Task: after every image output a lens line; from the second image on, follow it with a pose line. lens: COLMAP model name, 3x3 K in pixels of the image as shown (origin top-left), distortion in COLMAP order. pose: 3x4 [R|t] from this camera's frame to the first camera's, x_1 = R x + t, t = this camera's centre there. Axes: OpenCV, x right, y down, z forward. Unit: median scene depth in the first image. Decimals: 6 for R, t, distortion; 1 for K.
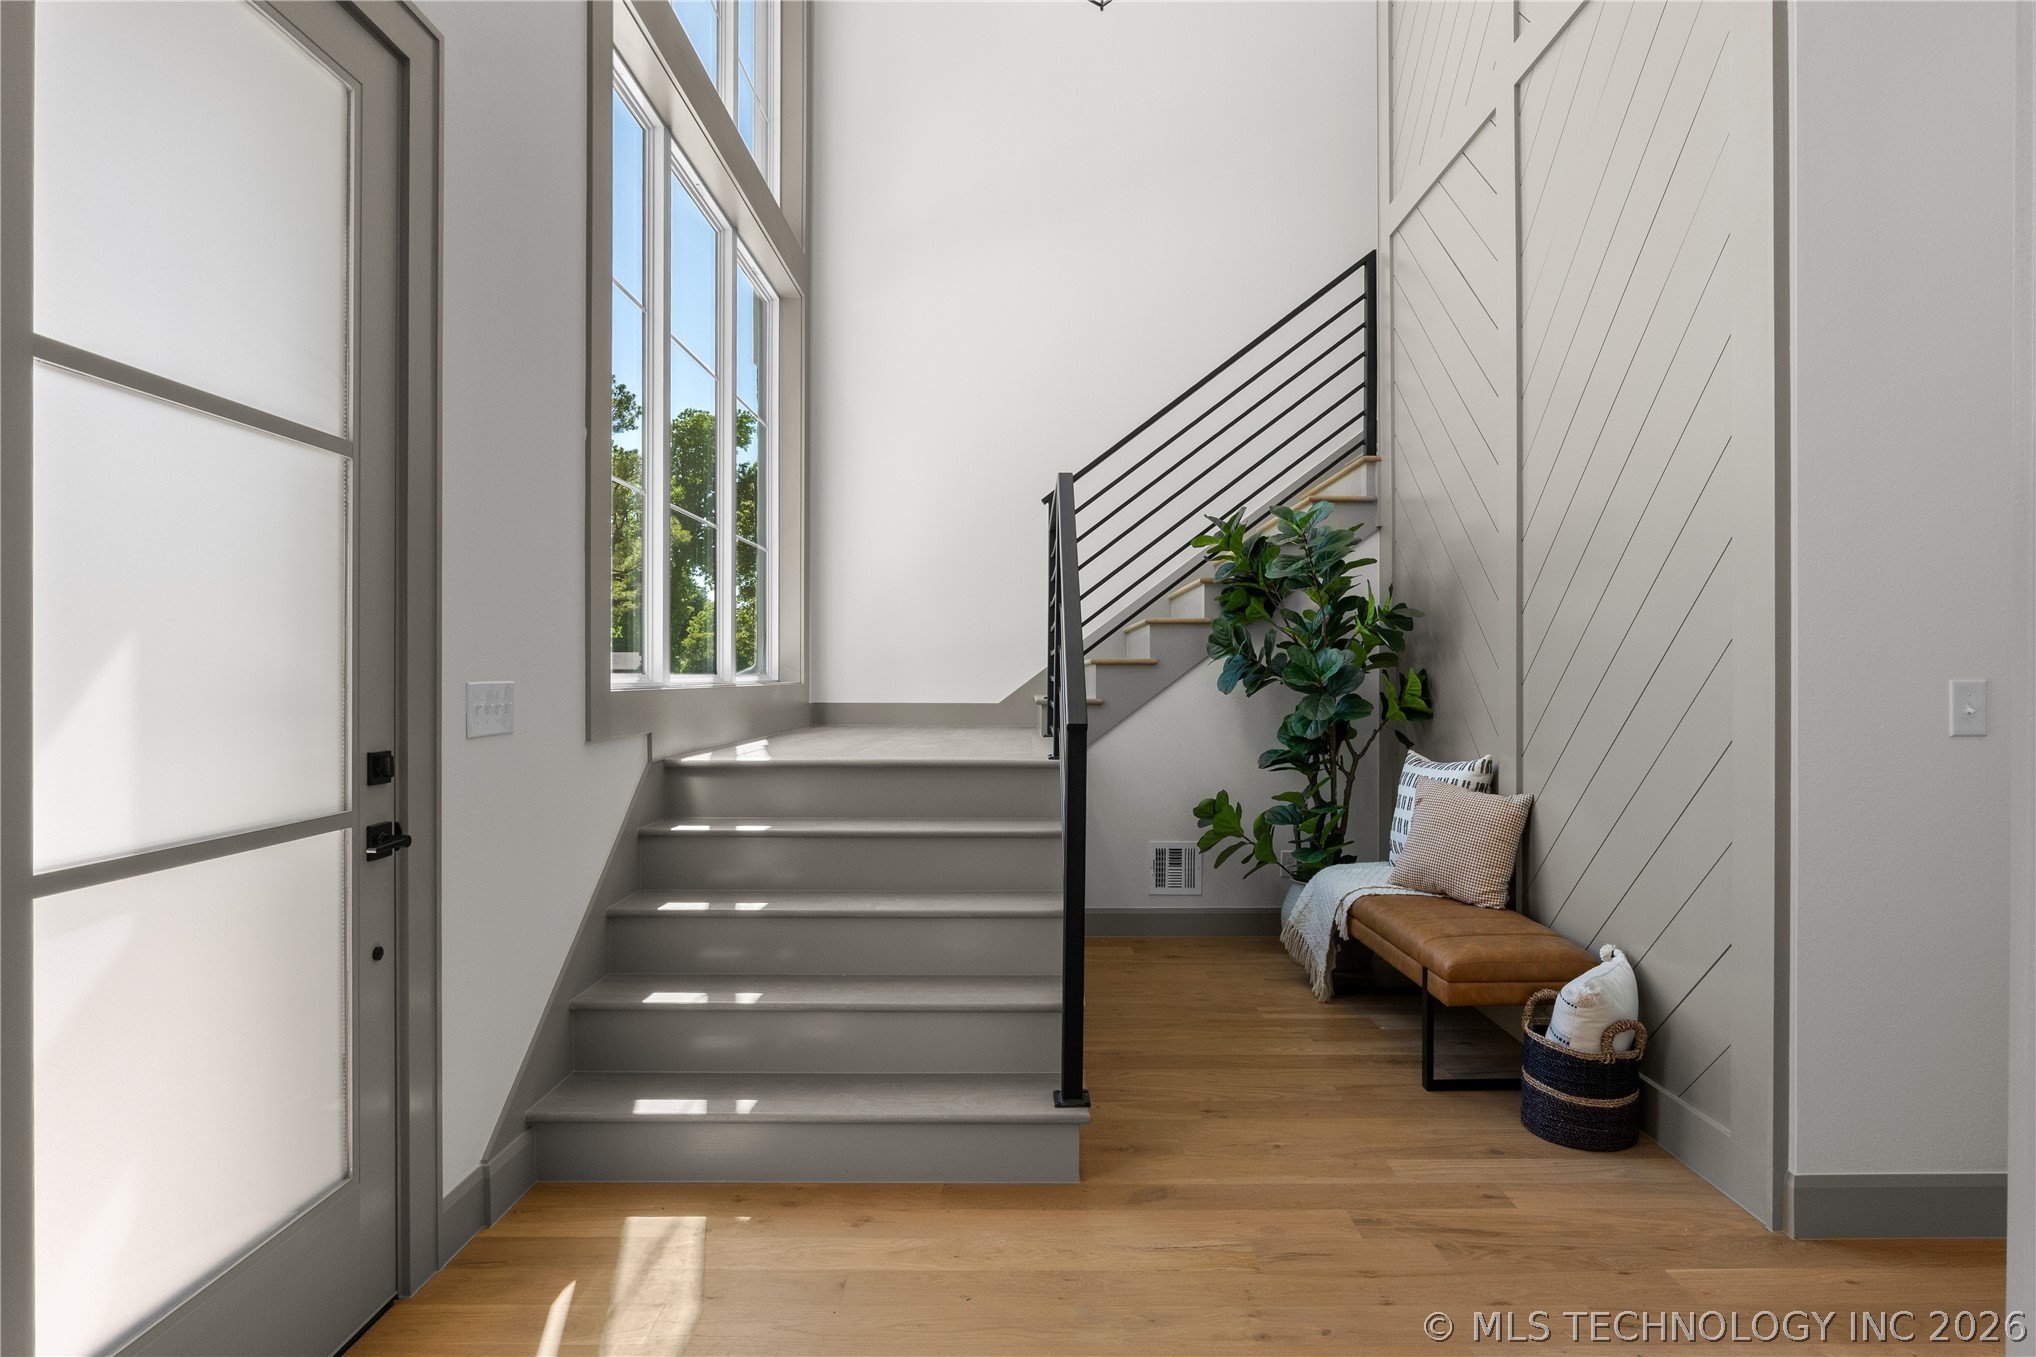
lens RADIAL K [[1065.3, 0, 1018.0], [0, 1065.3, 678.5], [0, 0, 1]] dist [0.000740, 0.000104]
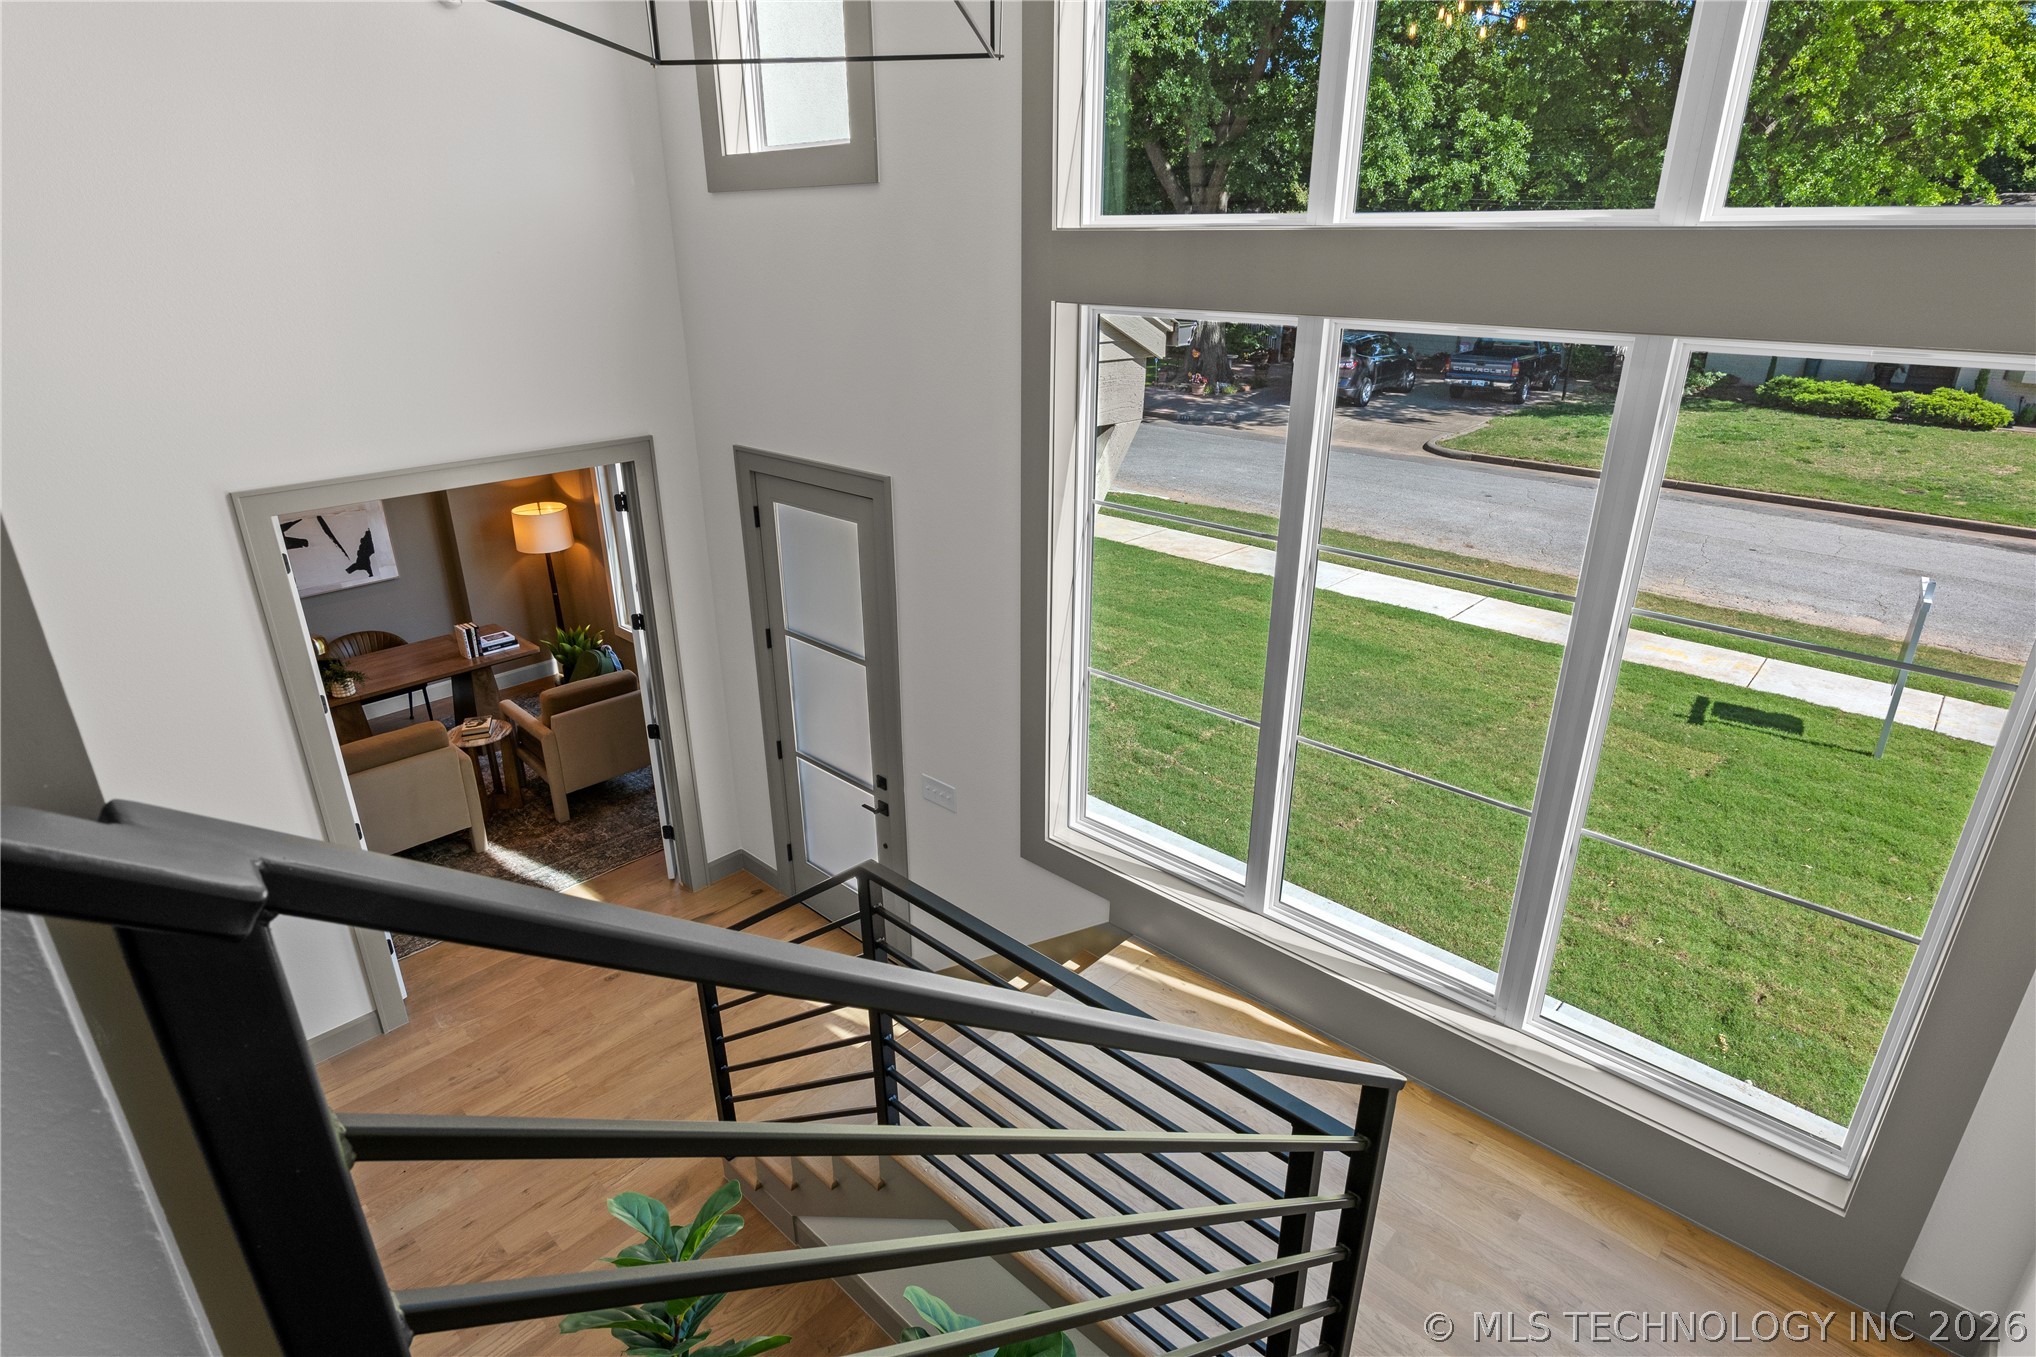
lens RADIAL K [[1065.3, 0, 1018.0], [0, 1065.3, 678.5], [0, 0, 1]] dist [0.000740, 0.000104]
pose [[-0.669740, 0.278032, -0.688584, 0.554902], [-0.004147, 0.925851, 0.377867, -0.702178], [0.742585, 0.255928, -0.618926, 1.772461]]
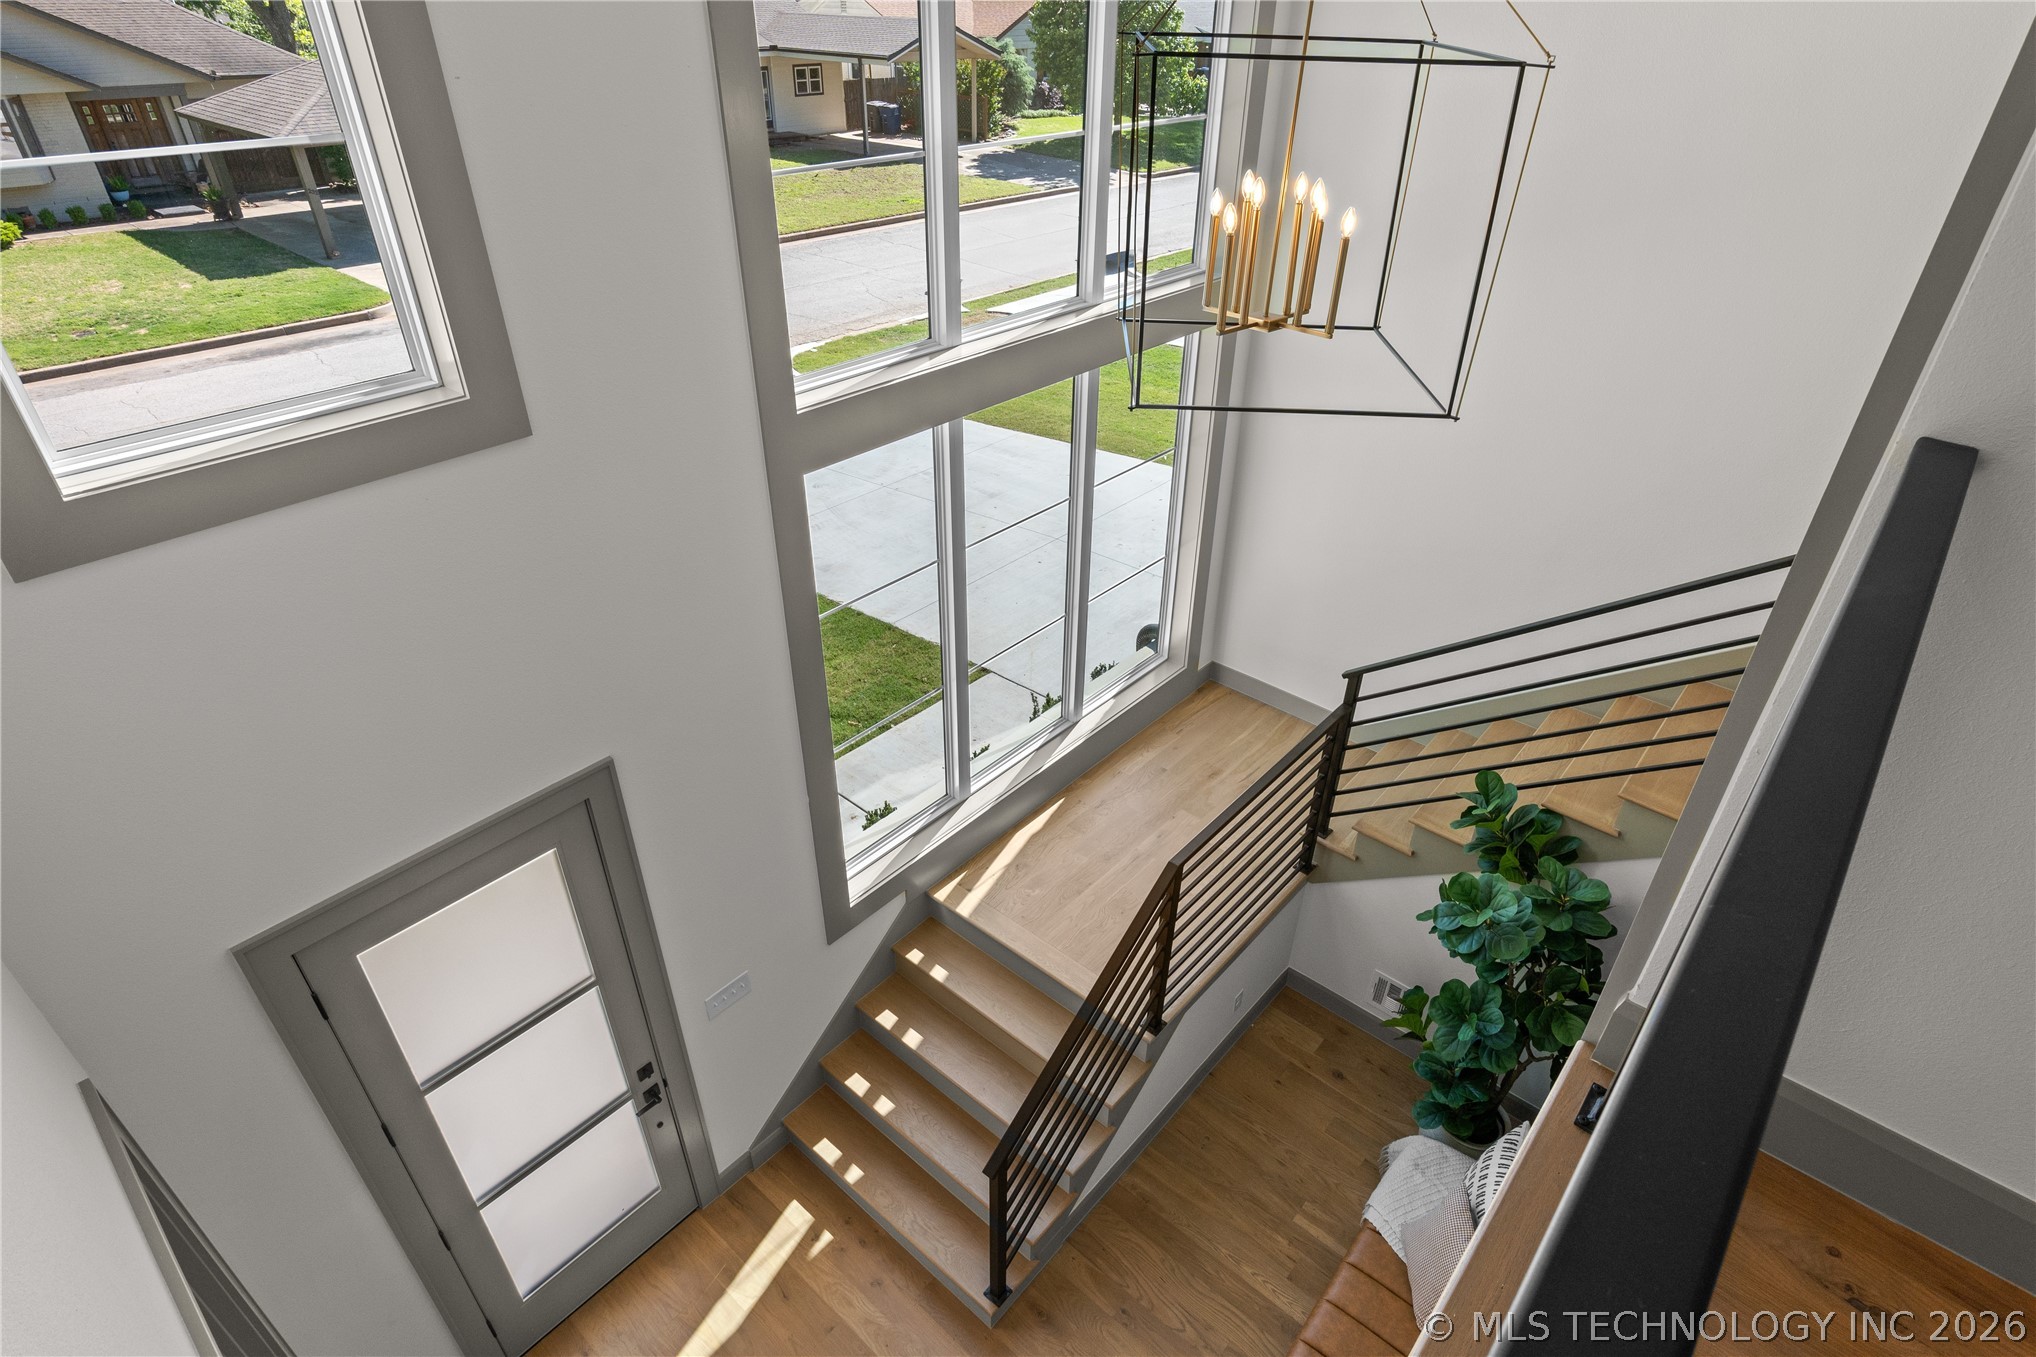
lens RADIAL K [[1065.3, 0, 1018.0], [0, 1065.3, 678.5], [0, 0, 1]] dist [0.000740, 0.000104]
pose [[0.756872, 0.359846, -0.545578, 0.534253], [-0.005135, 0.838024, 0.545610, -1.104439], [0.653543, -0.410155, 0.636125, 0.288864]]
